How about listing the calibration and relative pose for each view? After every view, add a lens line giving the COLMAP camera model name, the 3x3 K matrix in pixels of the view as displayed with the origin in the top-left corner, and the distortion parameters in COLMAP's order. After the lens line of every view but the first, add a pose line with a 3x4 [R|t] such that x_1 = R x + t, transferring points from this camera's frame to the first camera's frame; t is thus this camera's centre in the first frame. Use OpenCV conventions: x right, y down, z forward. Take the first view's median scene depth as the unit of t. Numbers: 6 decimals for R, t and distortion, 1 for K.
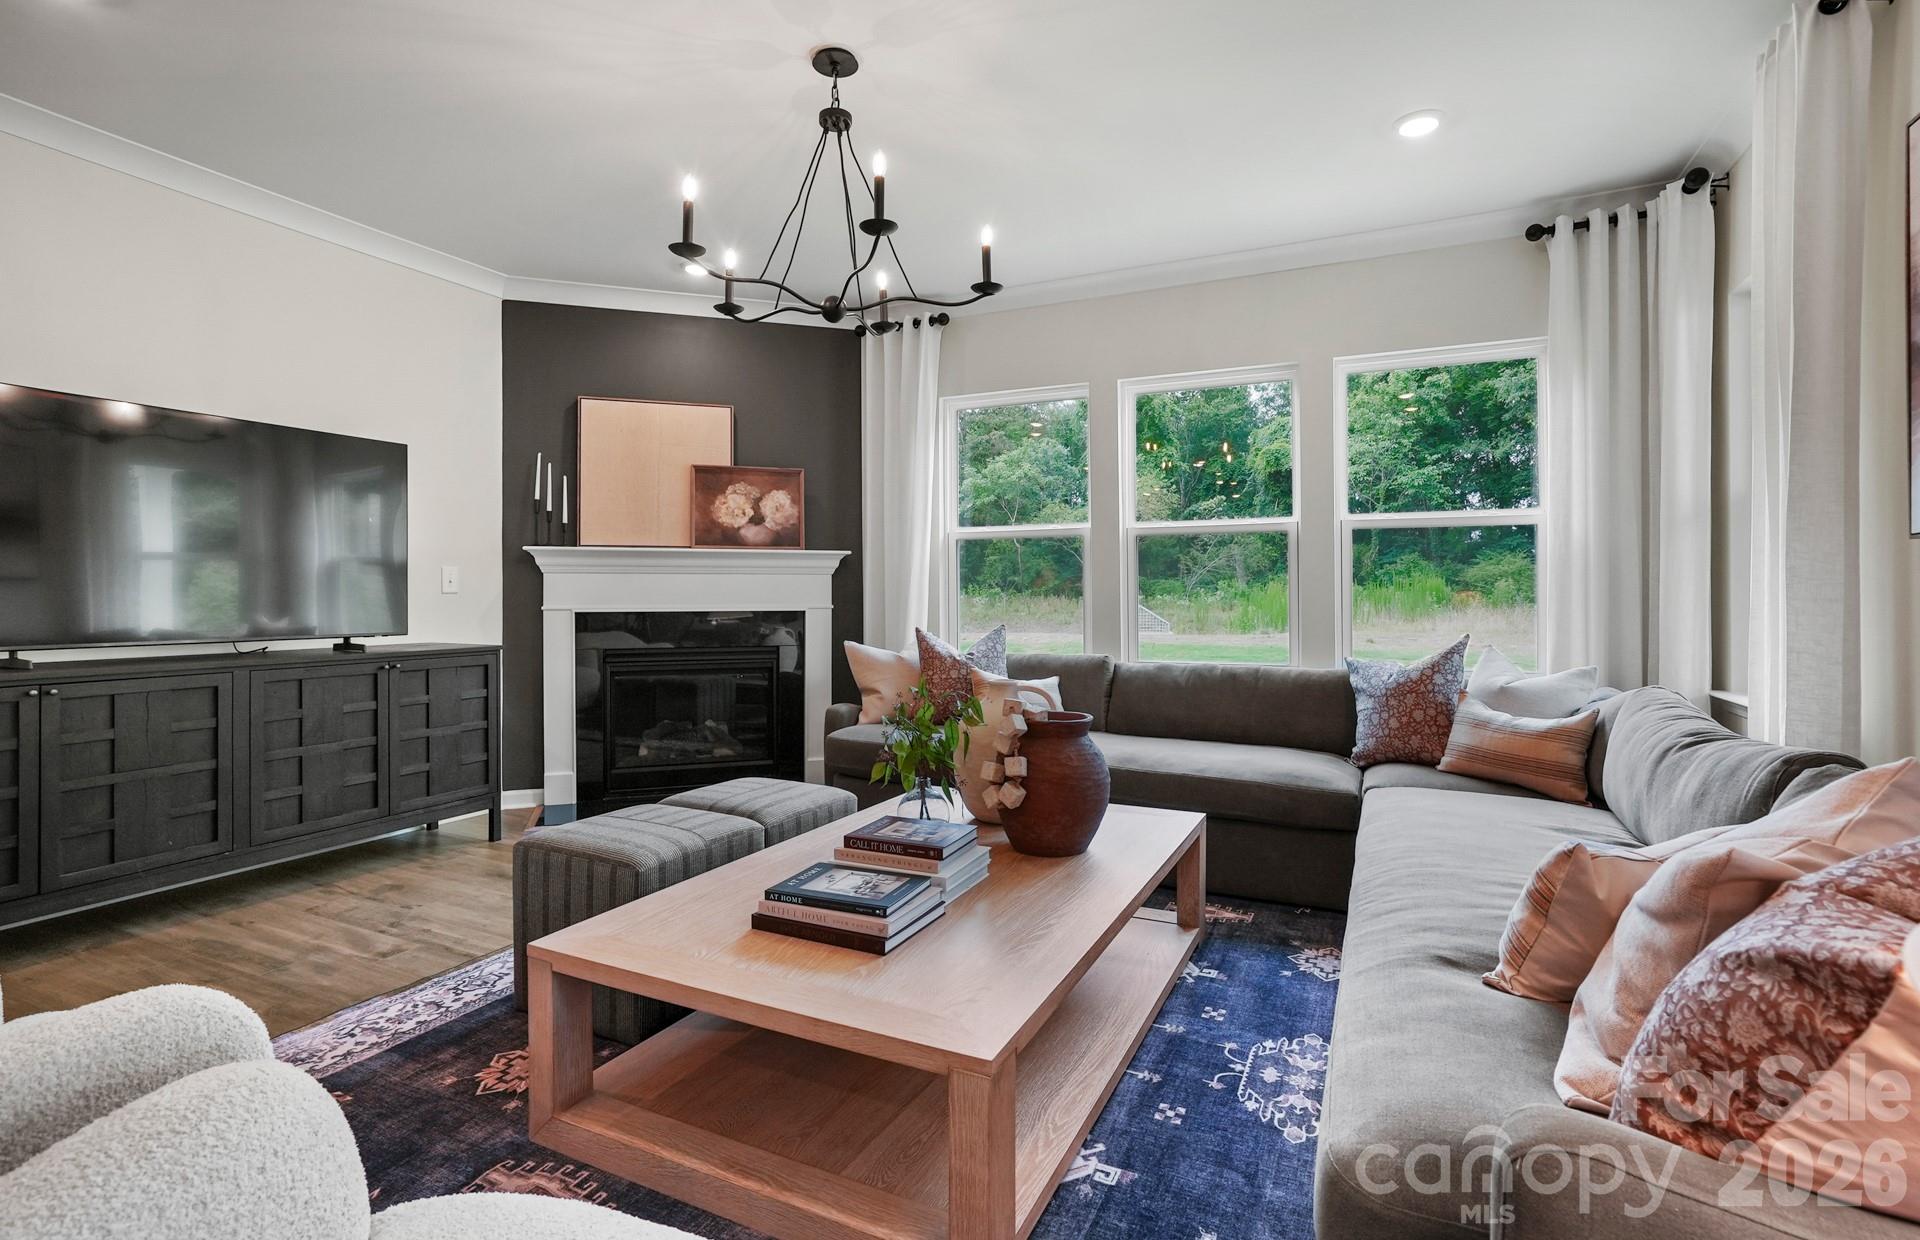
lens RADIAL K [[901.7, 0, 954.7], [0, 901.7, 593.5], [0, 0, 1]] dist [-0.038254, 0.025091]
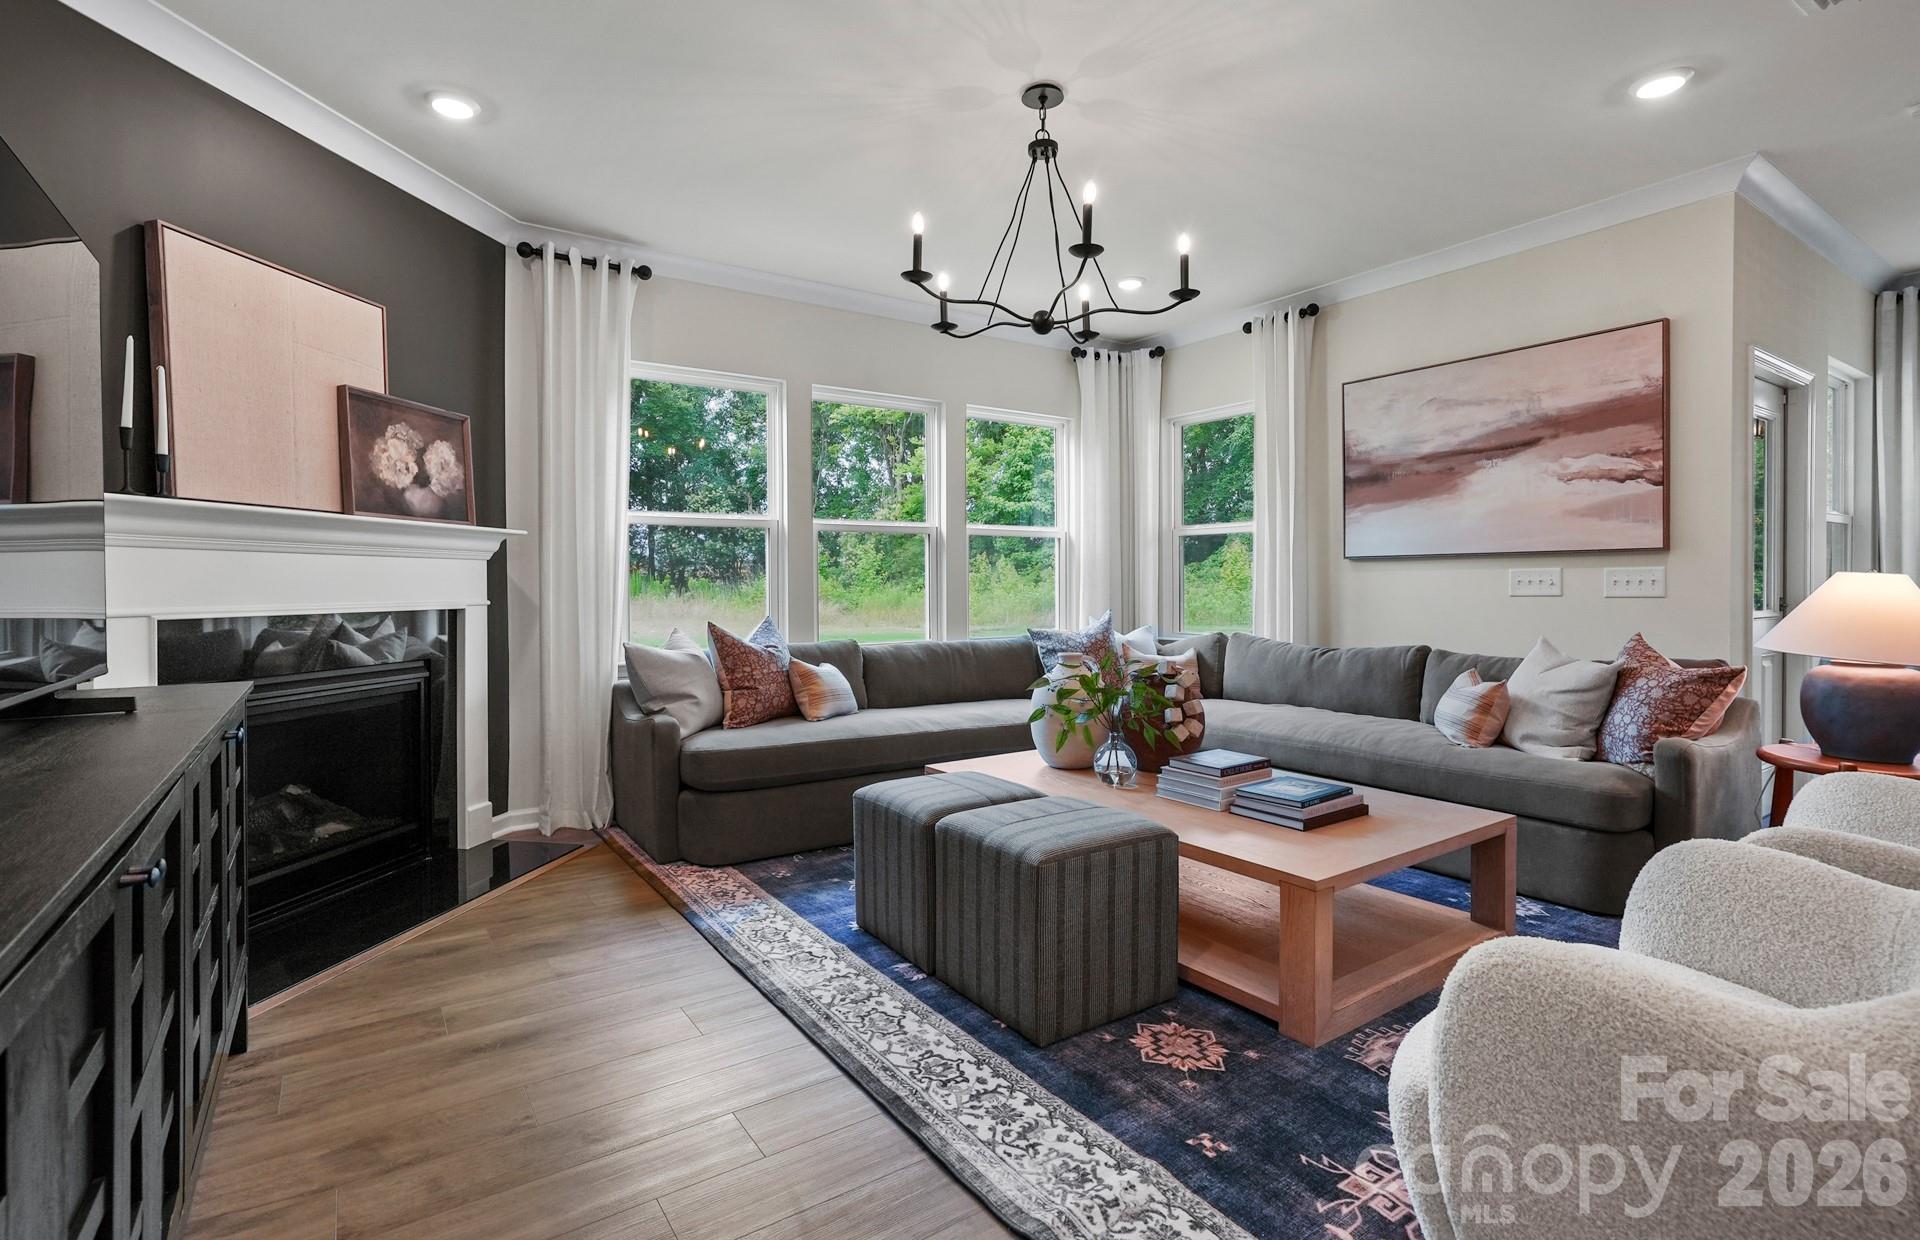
lens RADIAL K [[900.6, 0, 964.4], [0, 900.6, 587.2], [0, 0, 1]] dist [-0.037067, 0.019508]
pose [[0.492692, -0.006686, 0.870178, -0.682249], [0.004525, 0.999977, 0.005121, -0.000117], [-0.870192, 0.001415, 0.492711, 0.326463]]
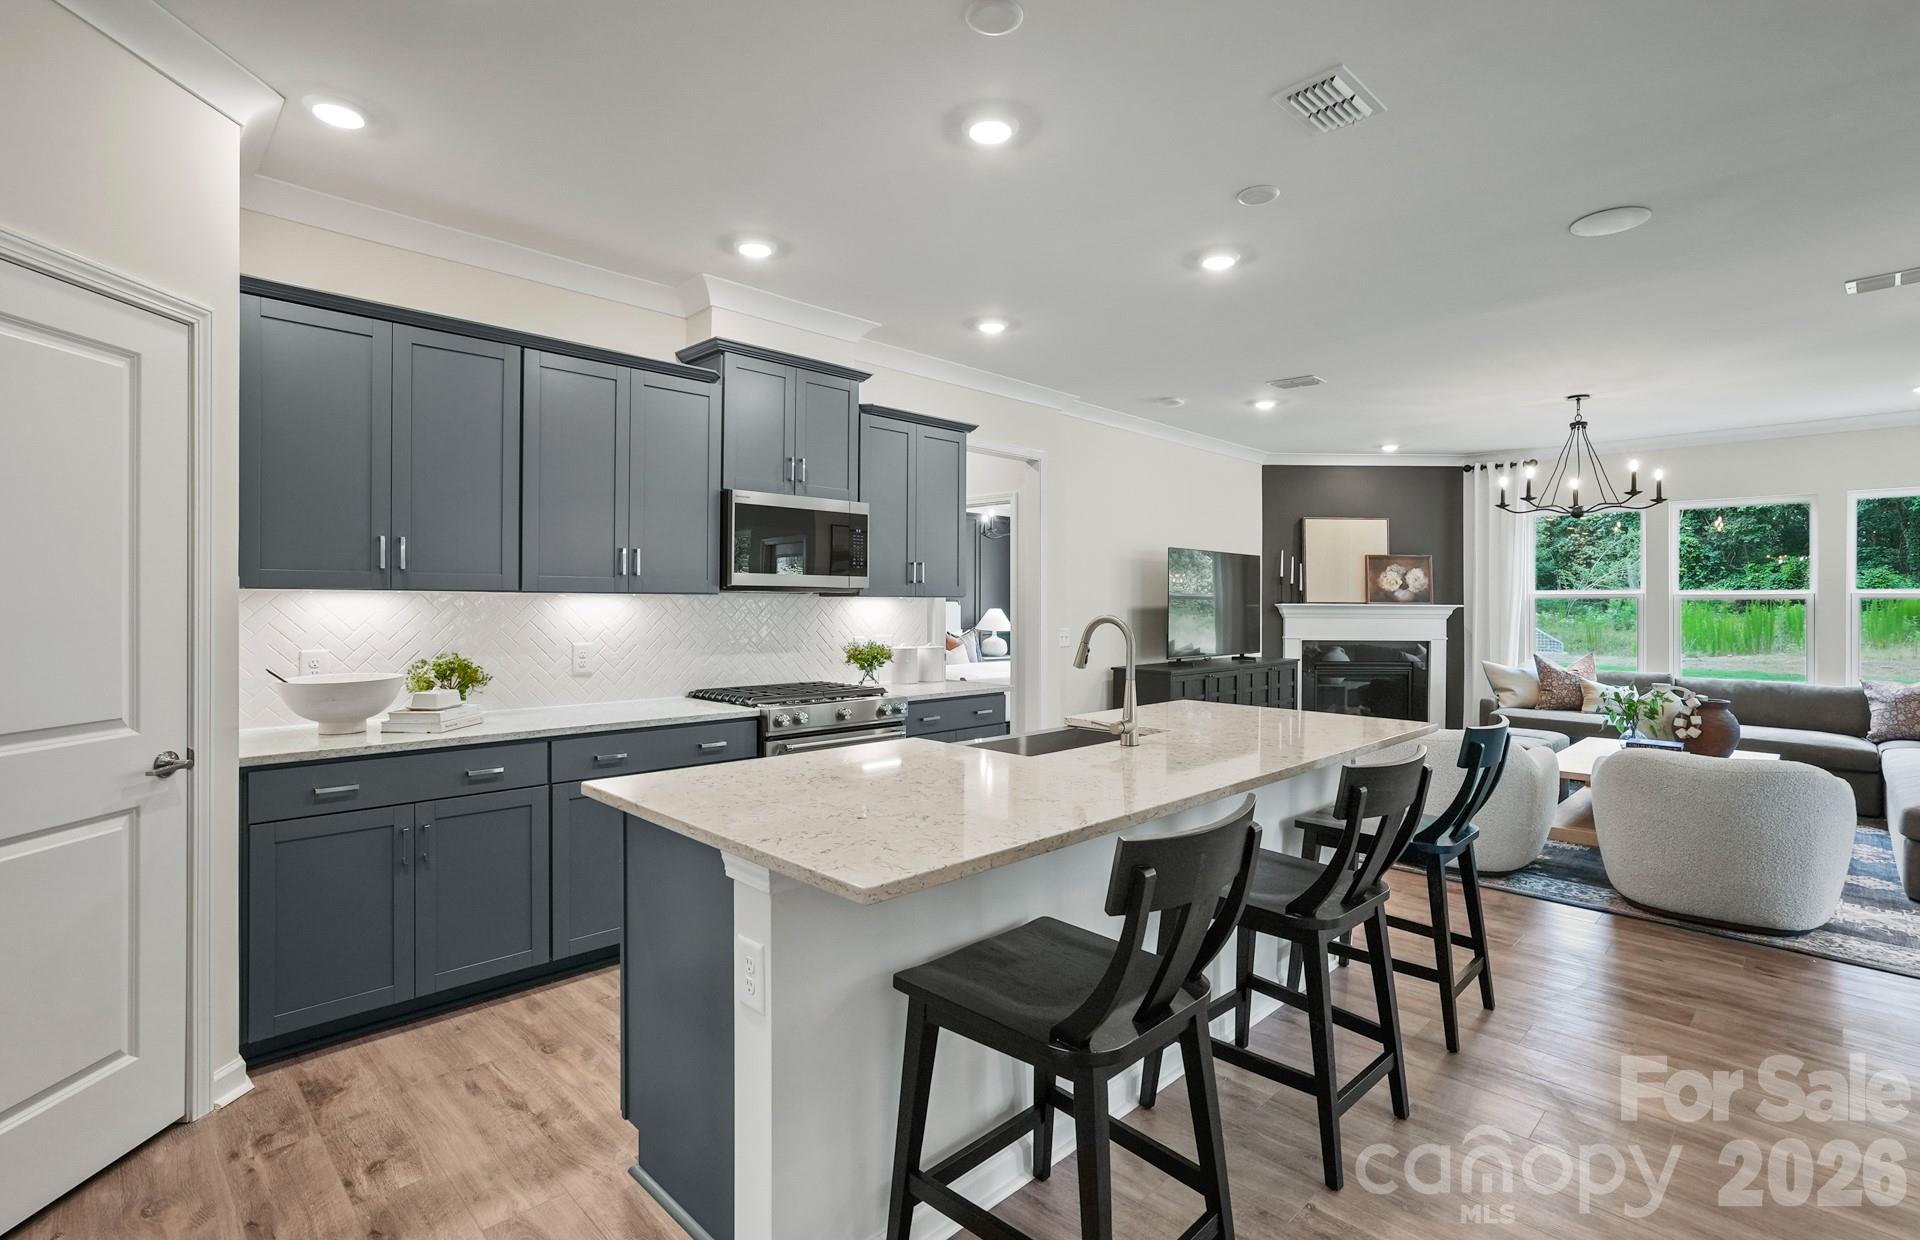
lens RADIAL K [[895.6, 0, 963.8], [0, 895.6, 605.5], [0, 0, 1]] dist [-0.036609, 0.023776]
pose [[0.947816, 0.005866, -0.318765, -0.520896], [-0.005356, 0.999983, 0.002476, -0.051387], [0.318774, -0.000640, 0.947831, -0.917965]]
